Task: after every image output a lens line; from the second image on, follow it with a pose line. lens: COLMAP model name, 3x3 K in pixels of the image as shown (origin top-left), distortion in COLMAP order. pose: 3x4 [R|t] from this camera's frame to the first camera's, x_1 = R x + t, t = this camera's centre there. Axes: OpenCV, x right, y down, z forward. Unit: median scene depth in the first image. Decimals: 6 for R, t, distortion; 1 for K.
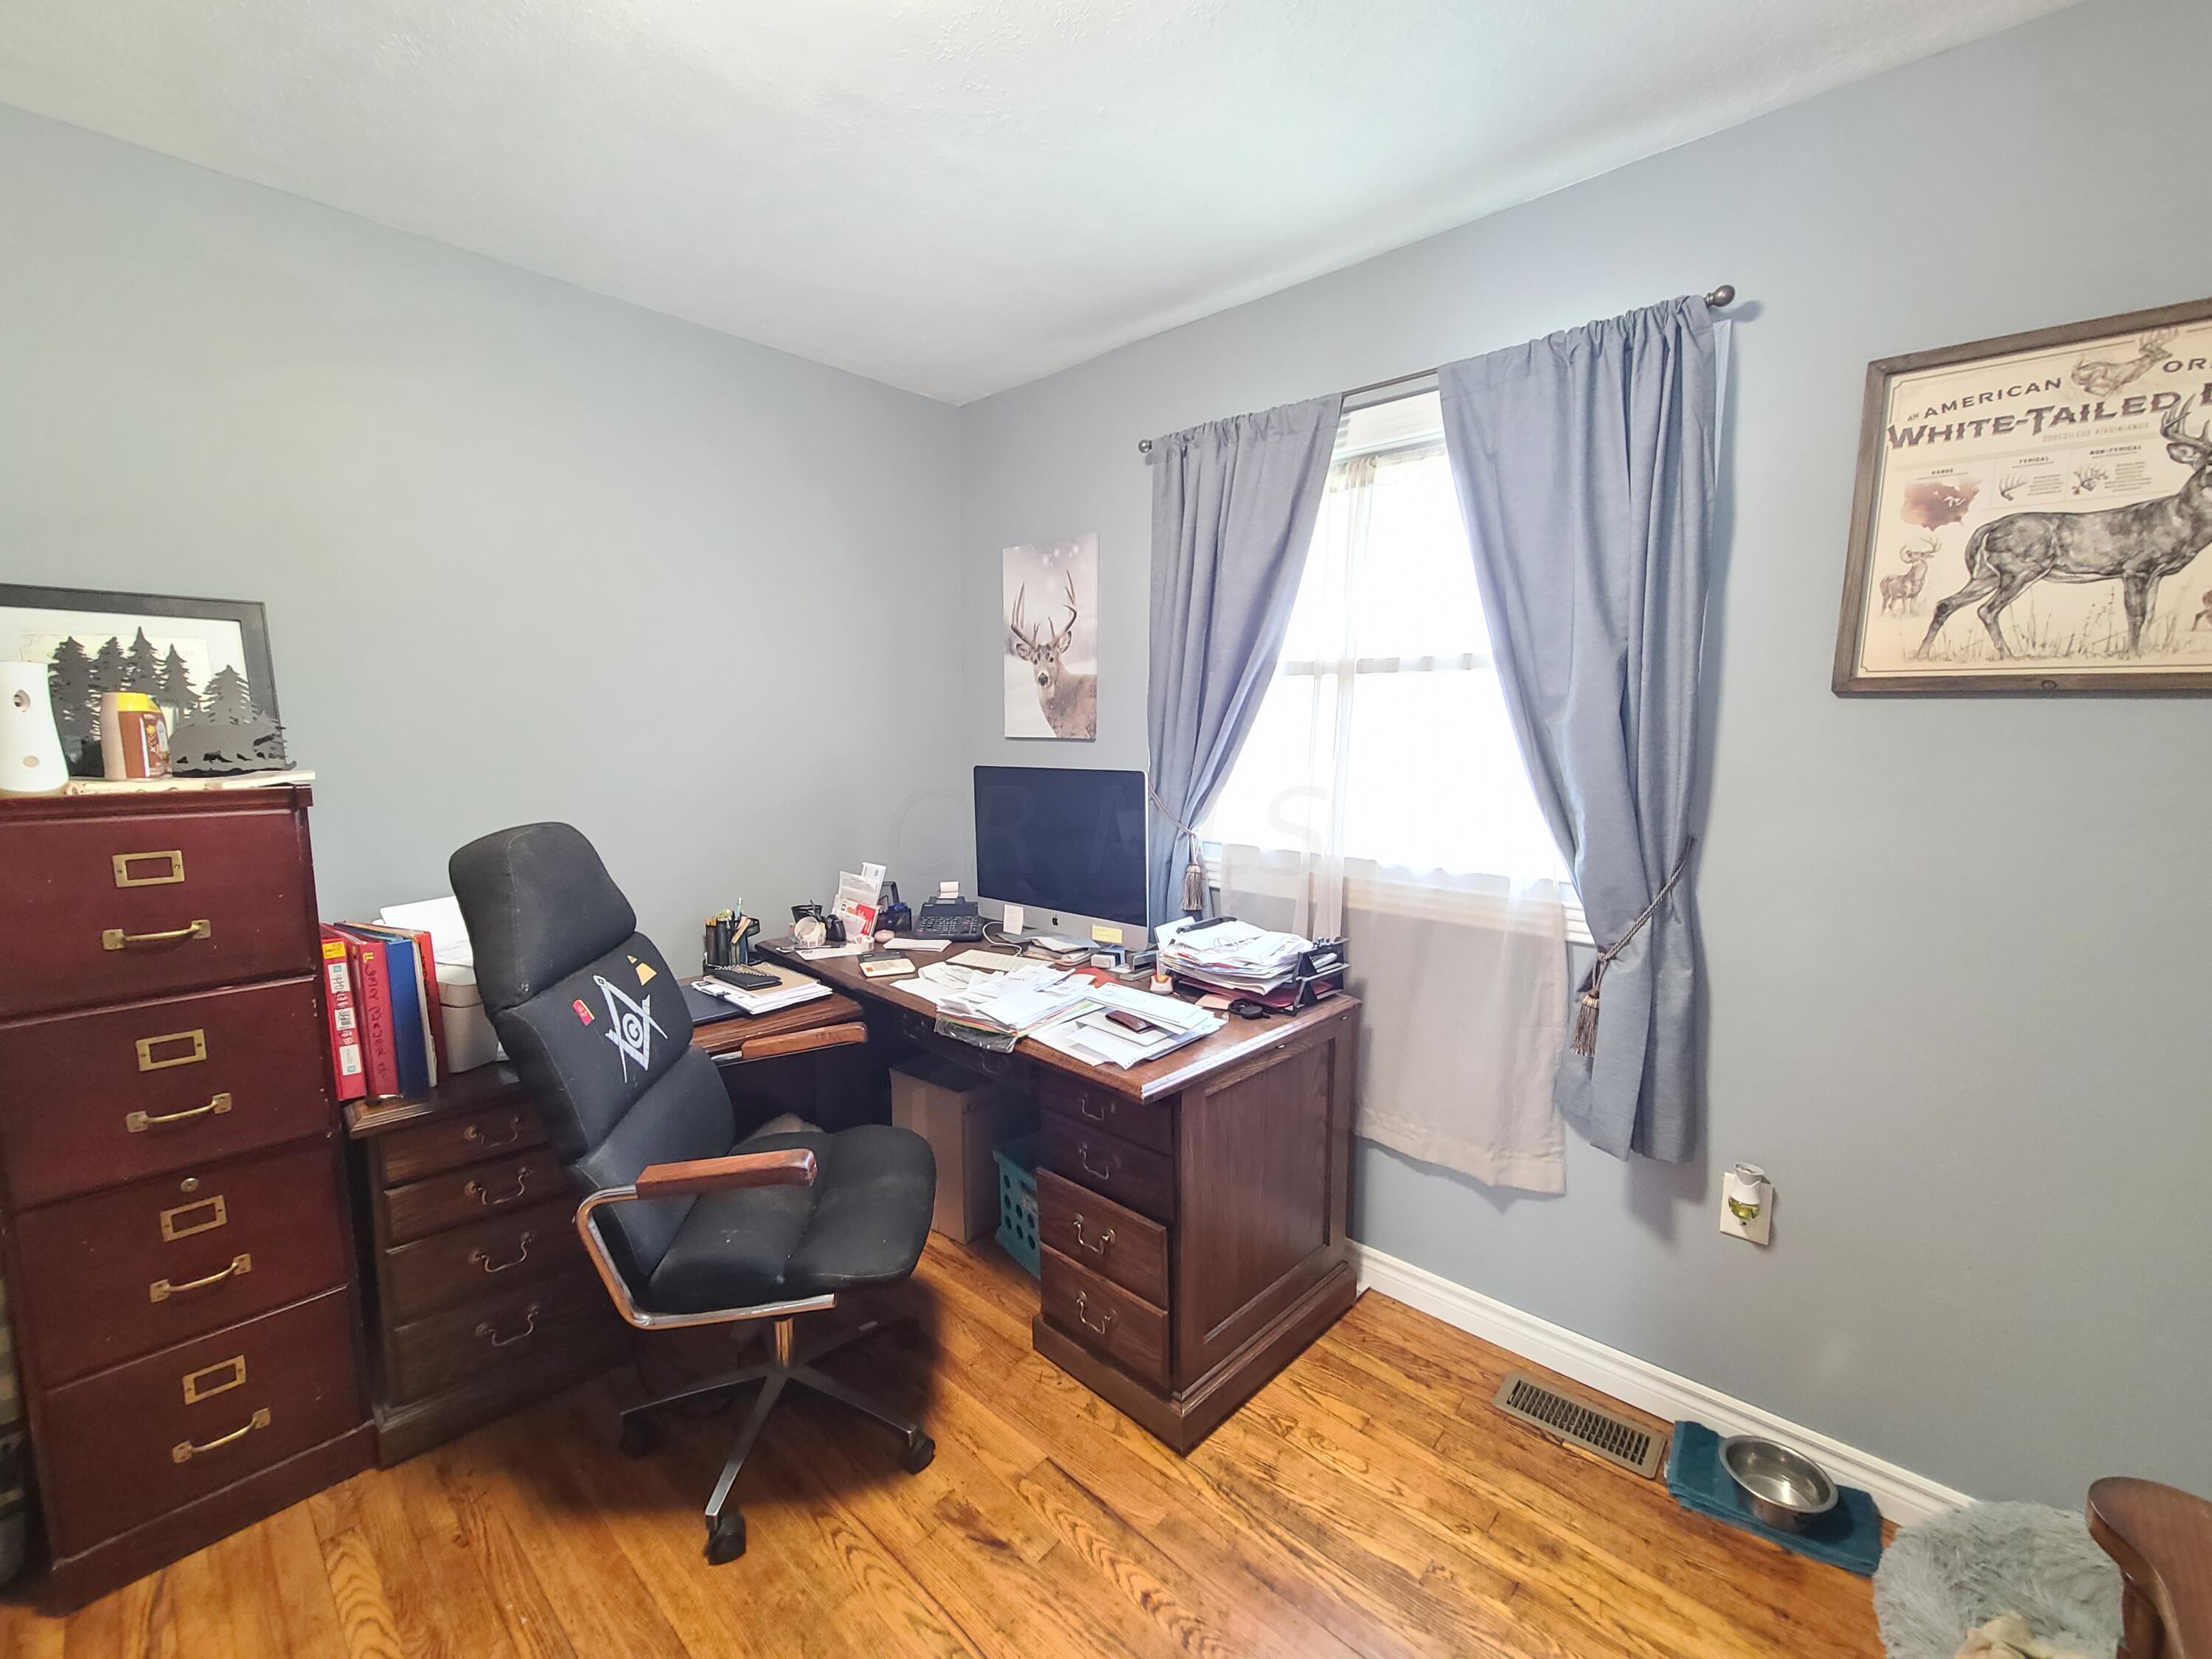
lens RADIAL K [[902.0, 0, 1103.0], [0, 902.0, 827.6], [0, 0, 1]] dist [-0.000361, 0.000003]
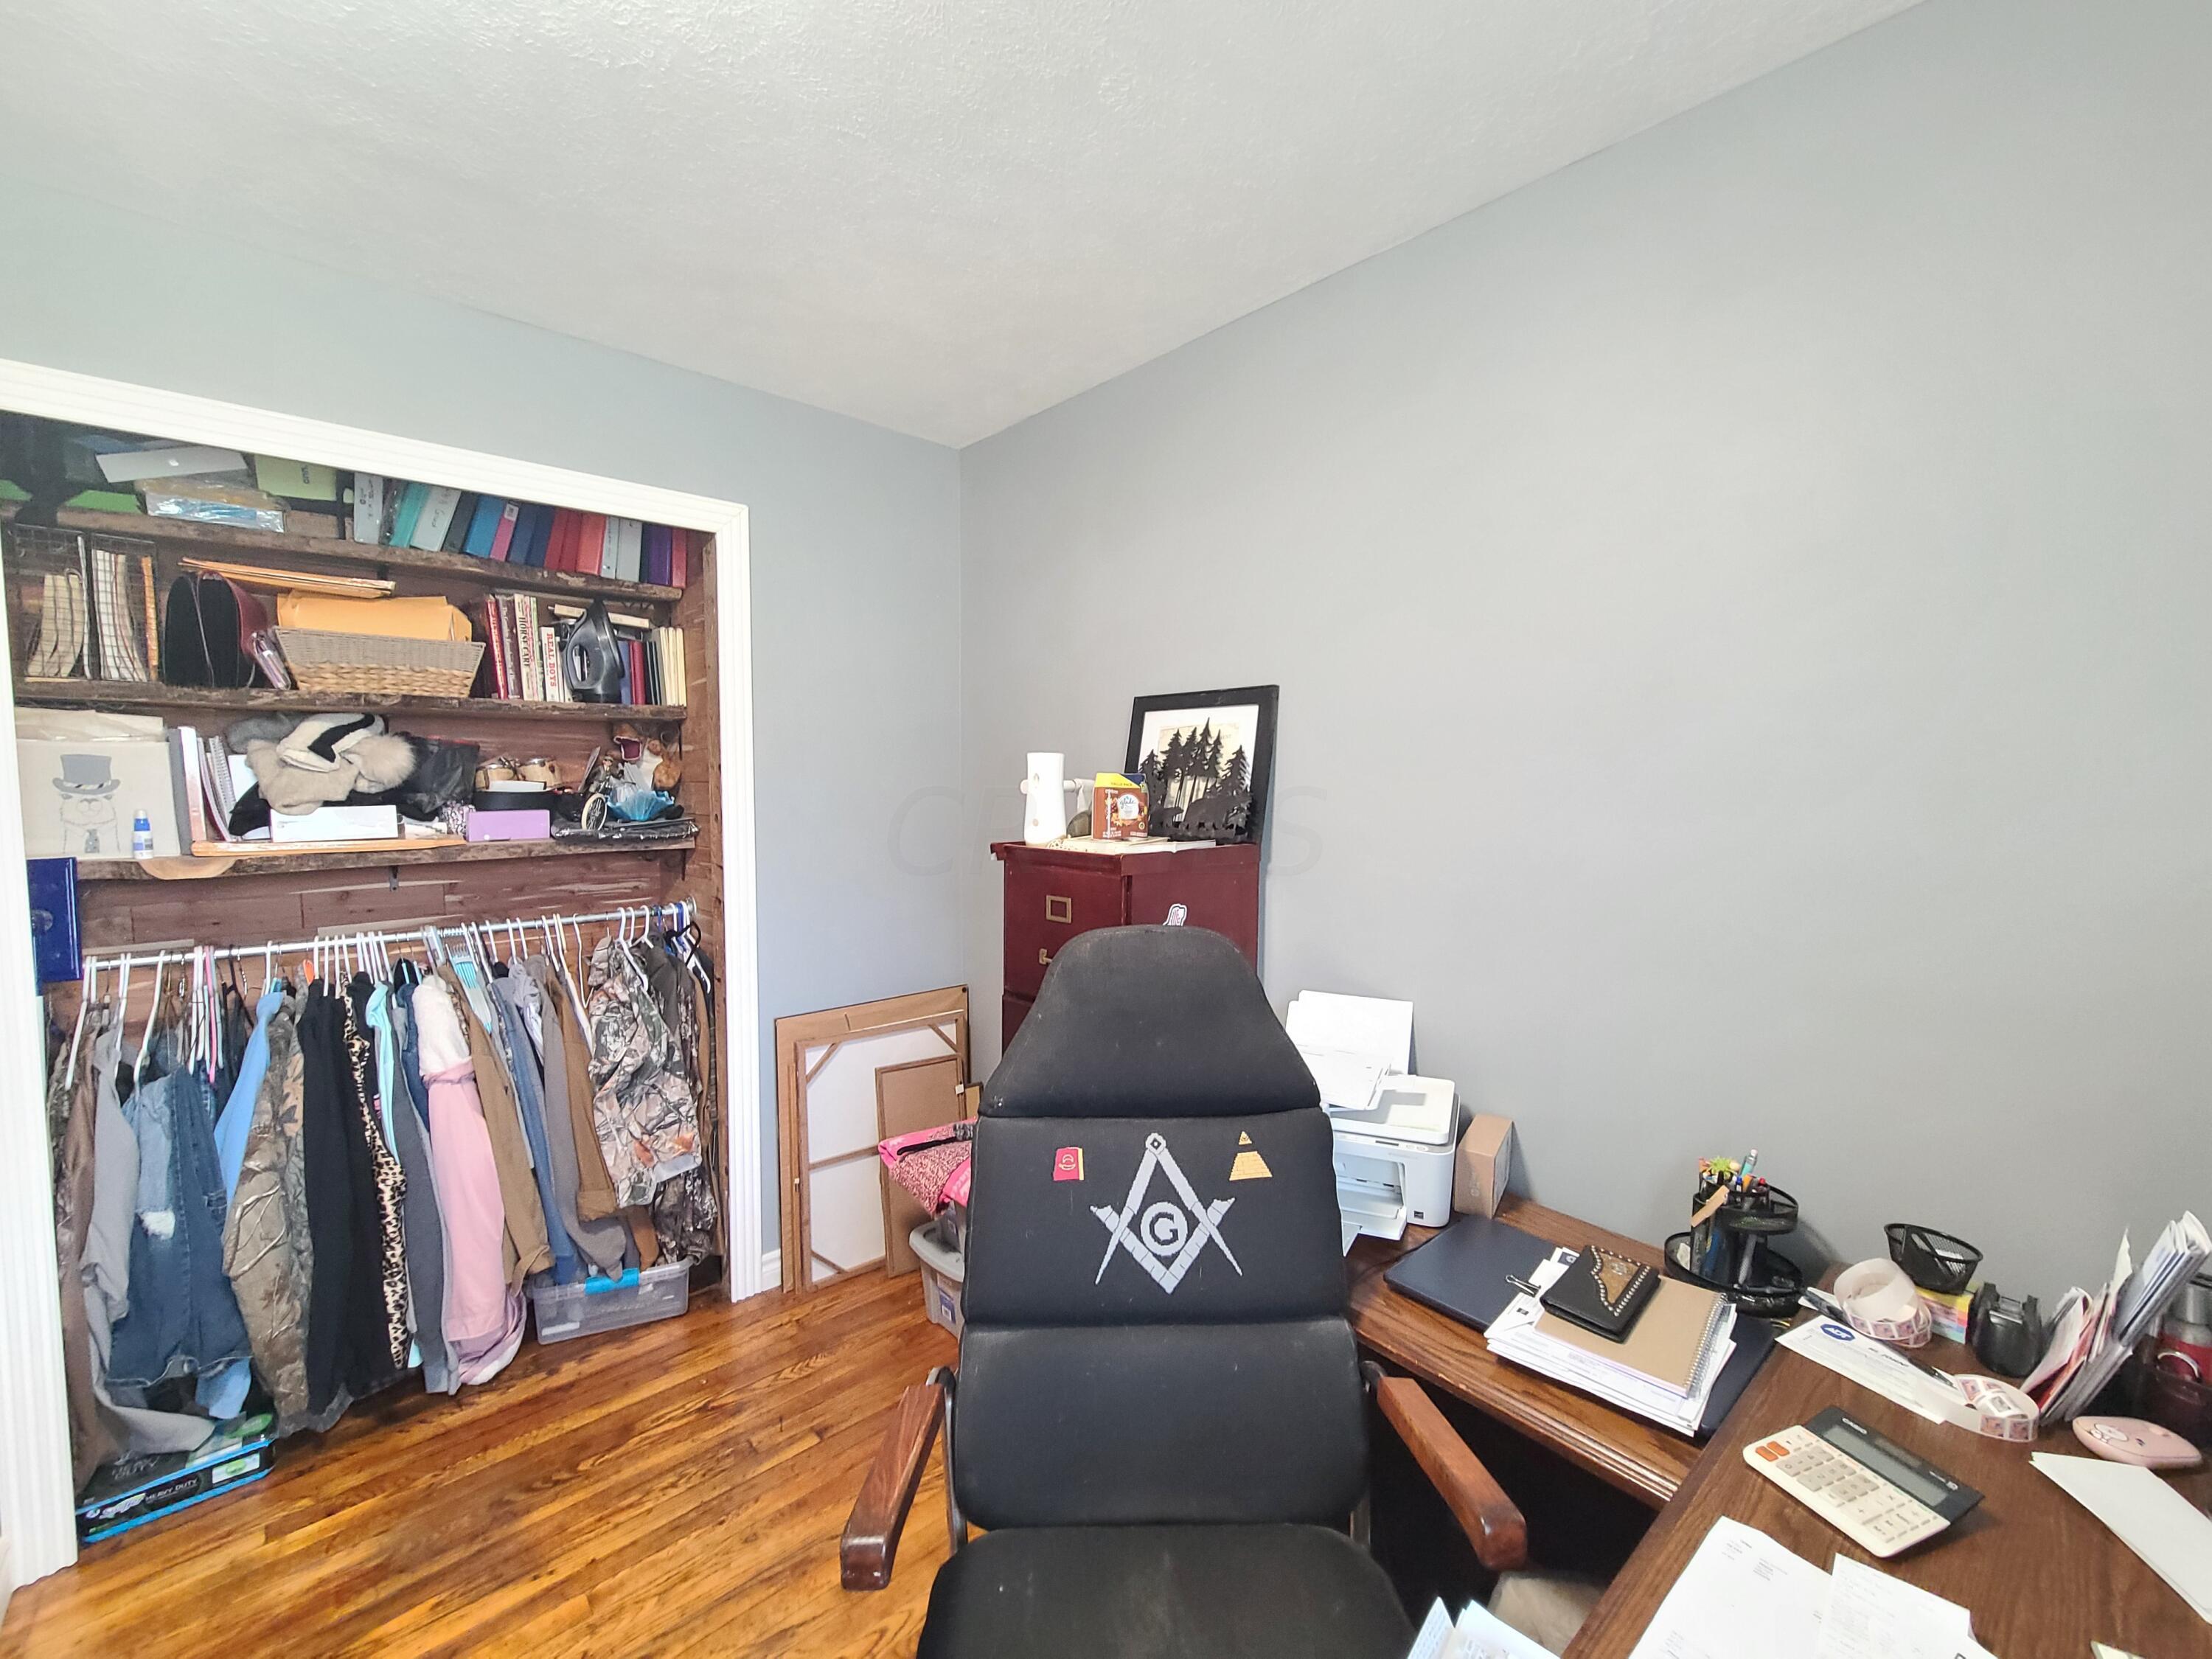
lens RADIAL K [[902.0, 0, 1102.1], [0, 902.0, 830.0], [0, 0, 1]] dist [-0.000361, 0.000003]
pose [[-0.088612, 0.056510, -0.994462, 0.181104], [-0.114786, 0.991159, 0.066550, -0.131904], [0.989430, 0.120047, -0.081342, 0.953409]]
